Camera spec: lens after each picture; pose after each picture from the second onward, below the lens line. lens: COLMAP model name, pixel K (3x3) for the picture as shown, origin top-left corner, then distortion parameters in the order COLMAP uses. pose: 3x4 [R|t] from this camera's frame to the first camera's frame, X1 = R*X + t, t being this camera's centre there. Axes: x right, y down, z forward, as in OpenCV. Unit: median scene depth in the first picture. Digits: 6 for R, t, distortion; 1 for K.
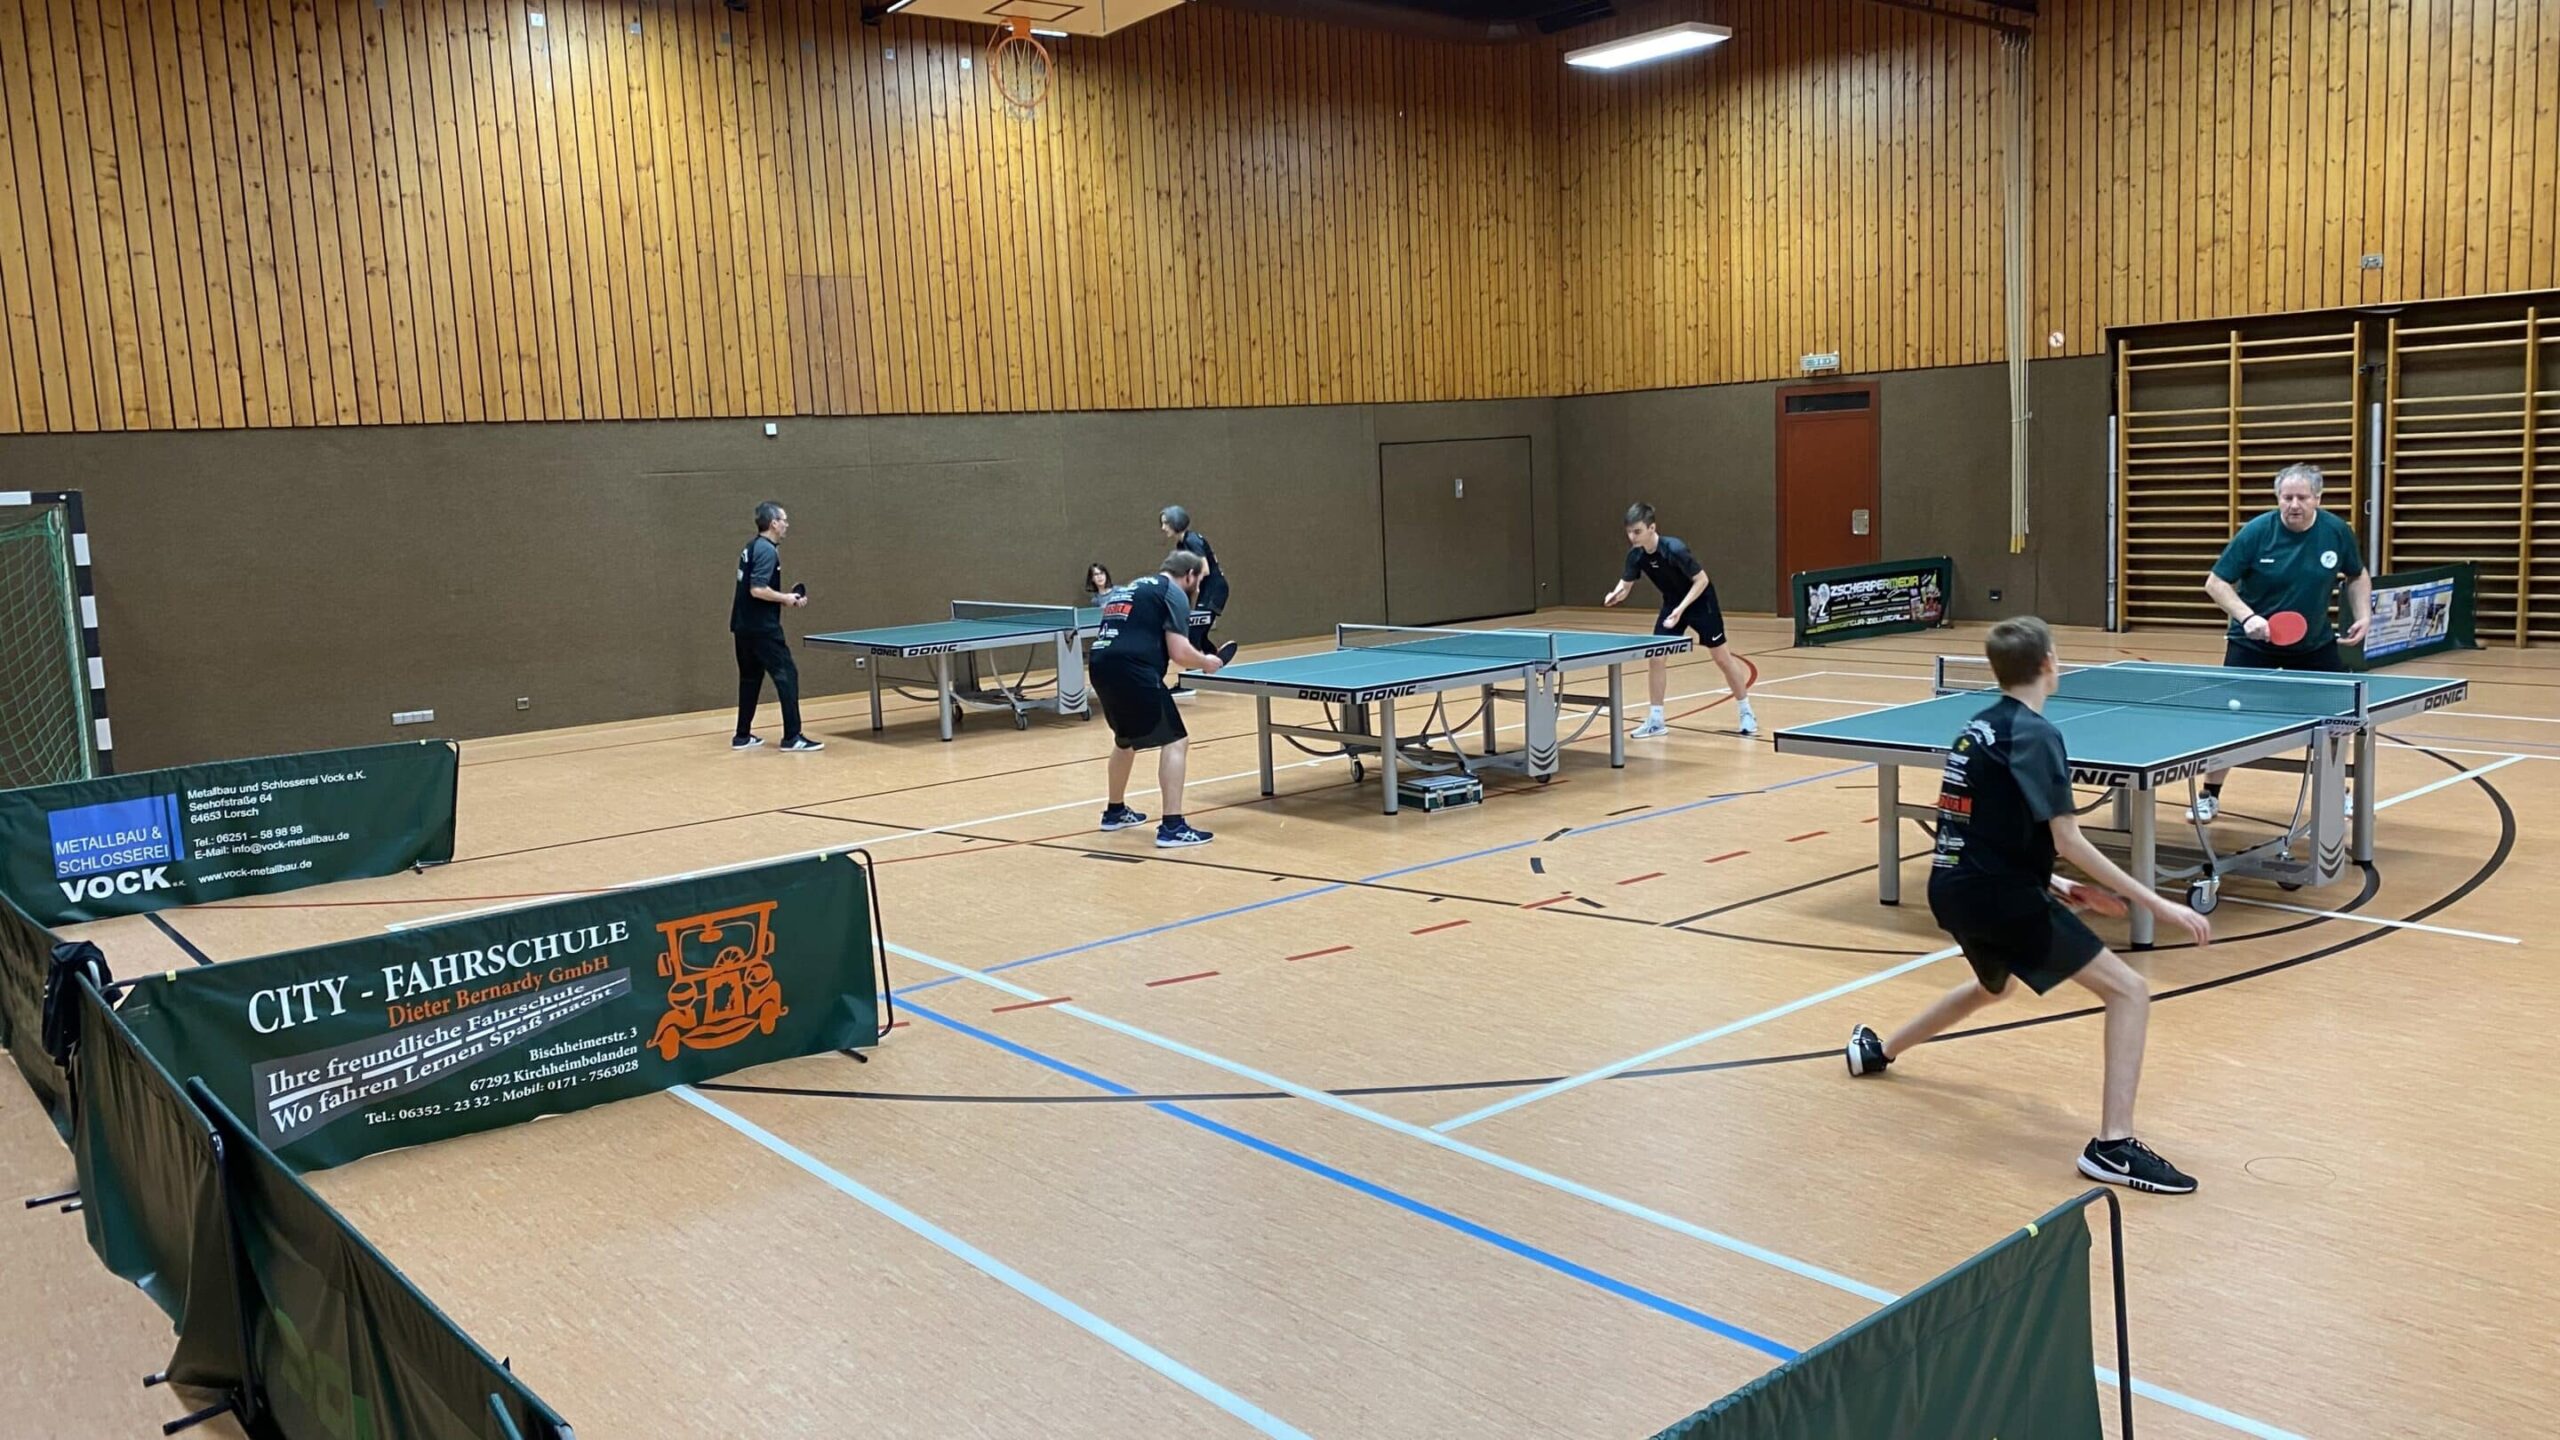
lens RADIAL K [[1932.9, 0, 1290.9], [0, 1932.9, 700.5], [0, 0, 1]] dist [0.045005, -0.058942]
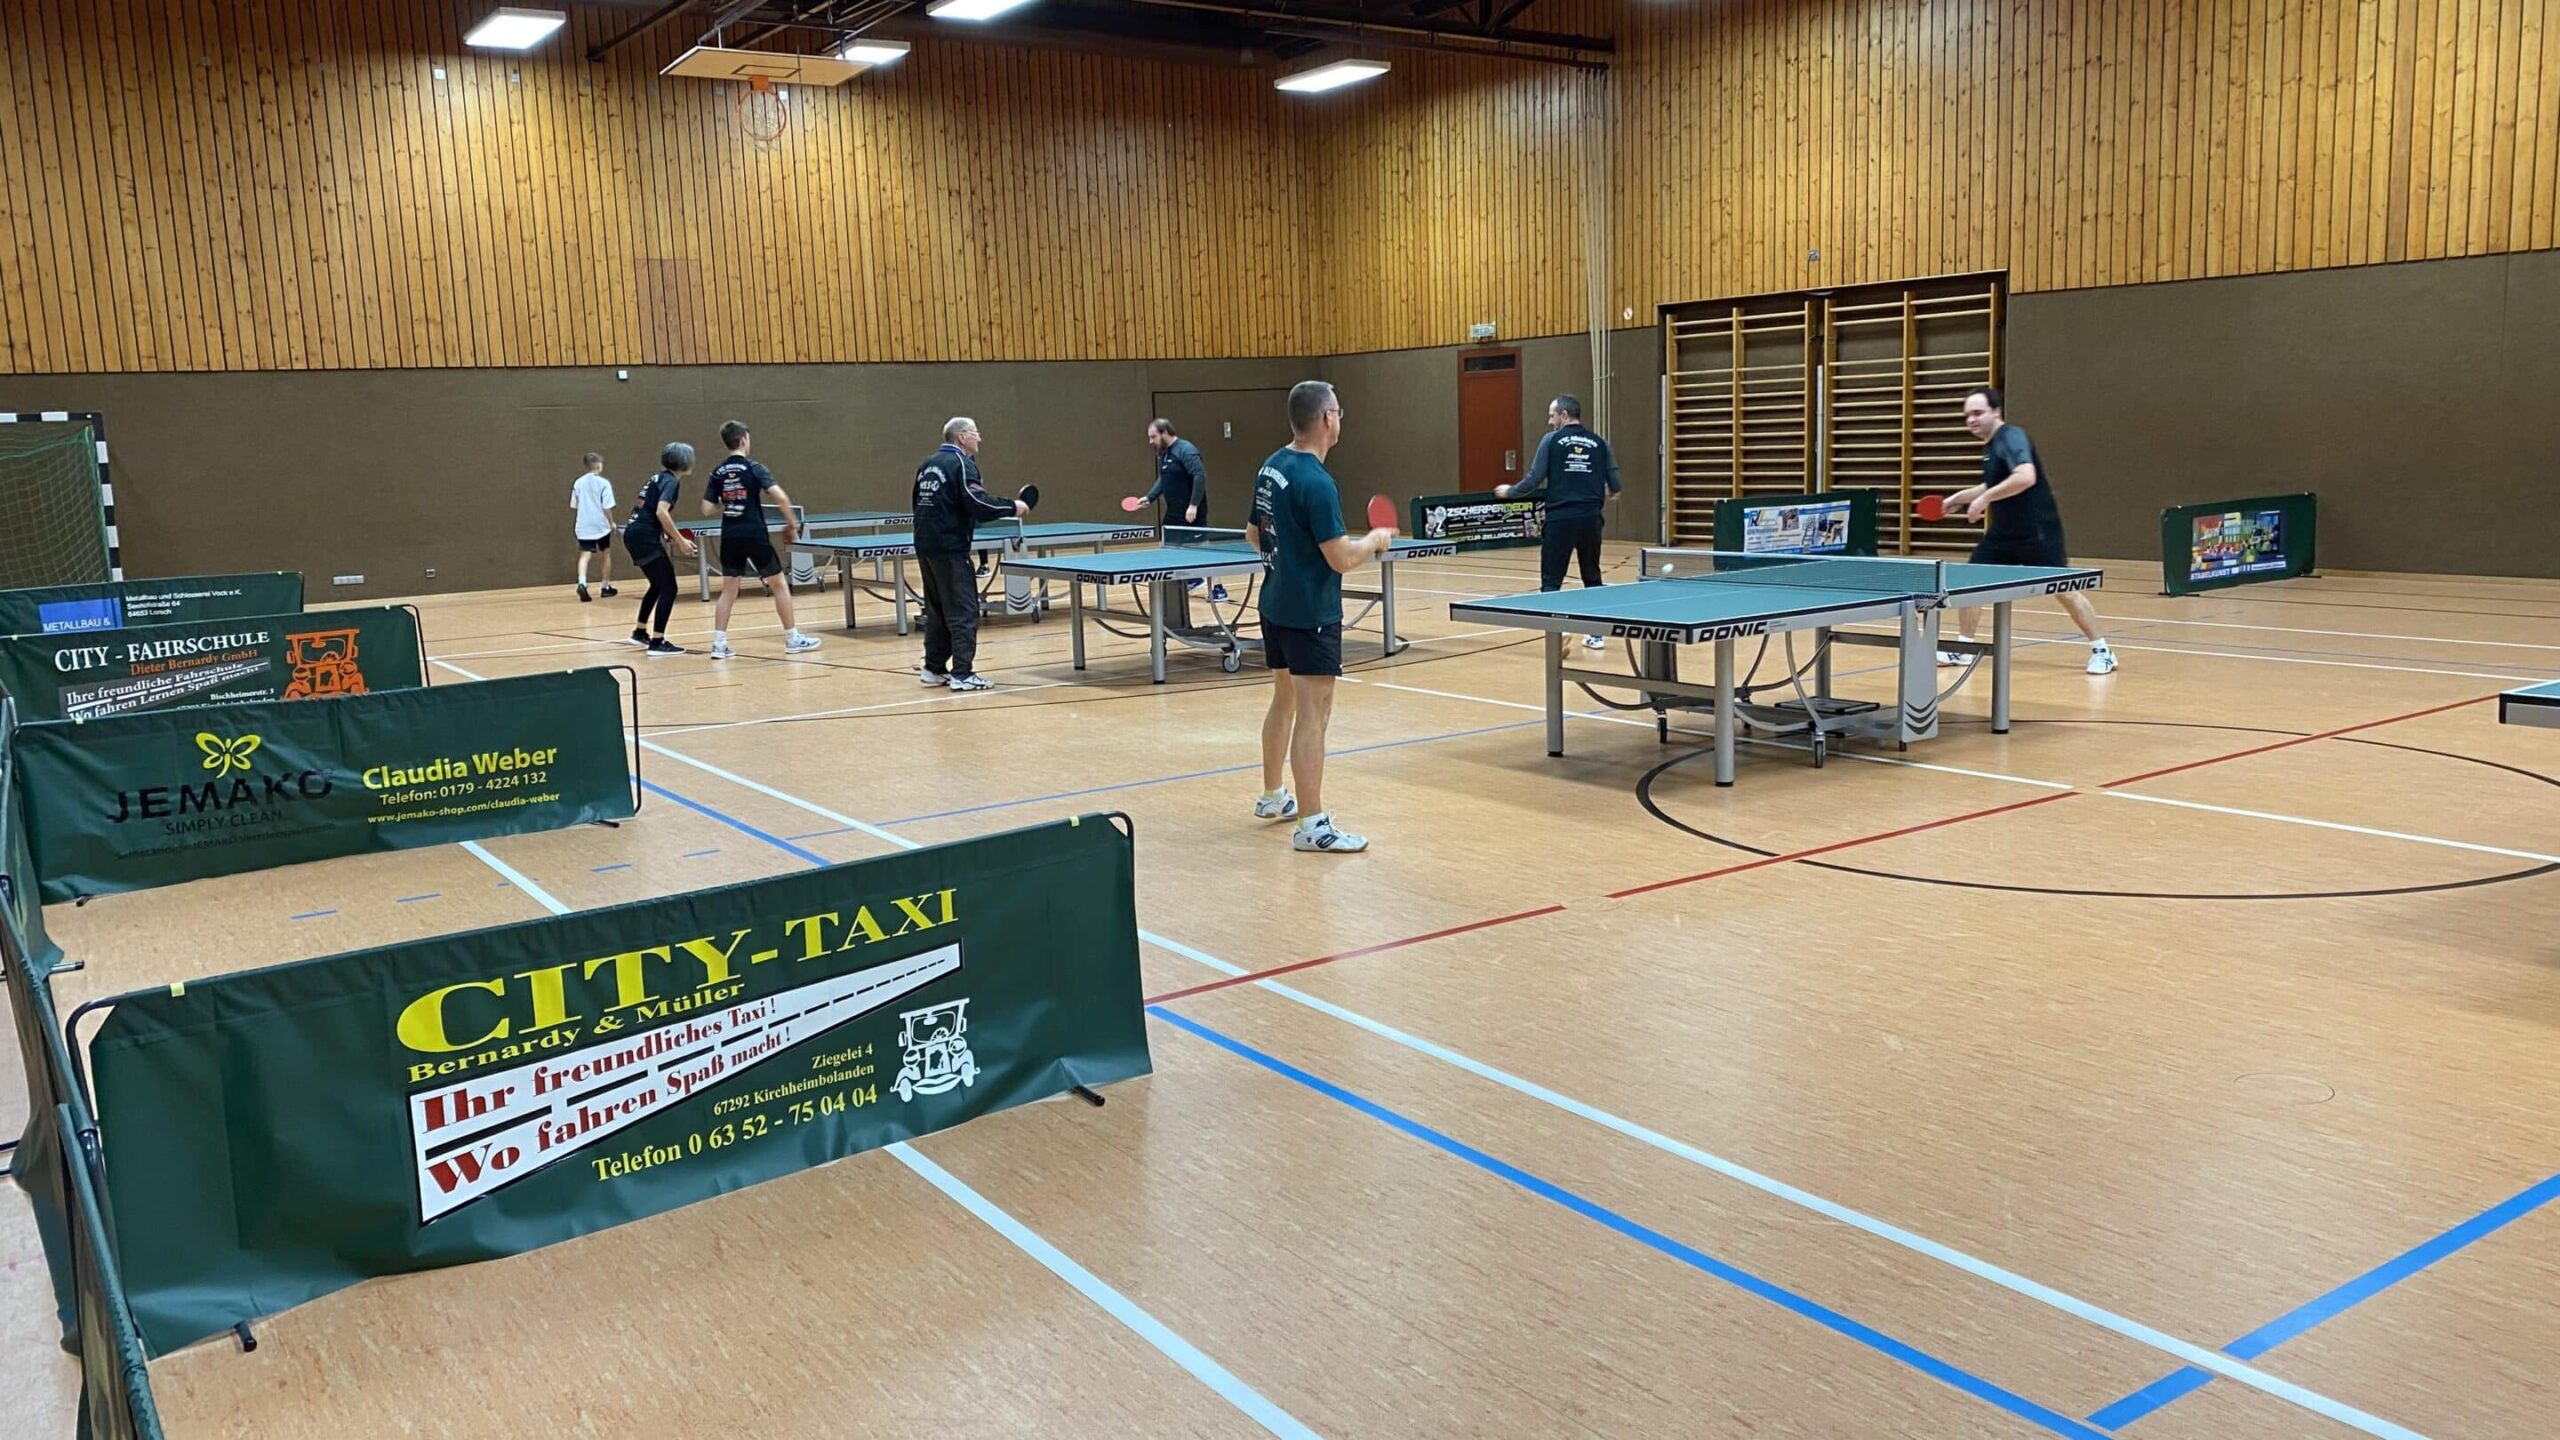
lens RADIAL K [[1932.9, 0, 1280.5], [0, 1932.9, 718.5], [0, 0, 1]] dist [0.045005, -0.058942]
pose [[0.996044, 0.023155, -0.085794, 0.302529], [-0.020335, 0.999229, 0.033597, 0.042694], [0.086506, -0.031719, 0.995746, -0.302382]]
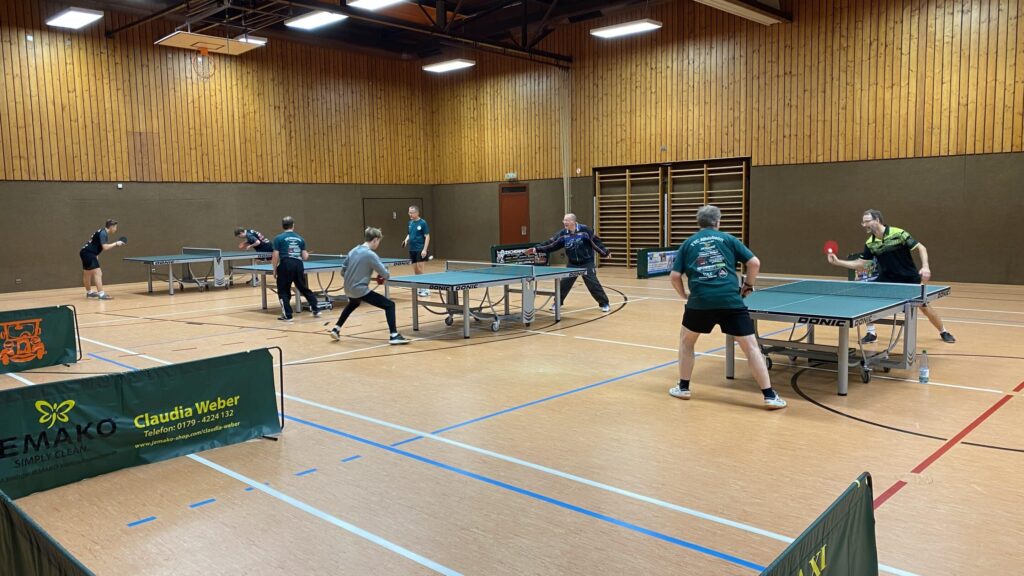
lens RADIAL K [[773.2, 0, 509.5], [0, 773.2, 285.5], [0, 0, 1]] dist [0.045005, -0.058942]
pose [[0.991672, 0.013527, 0.128073, 0.145920], [-0.009955, 0.999545, -0.028488, 0.030043], [-0.128400, 0.026975, 0.991356, -0.179963]]
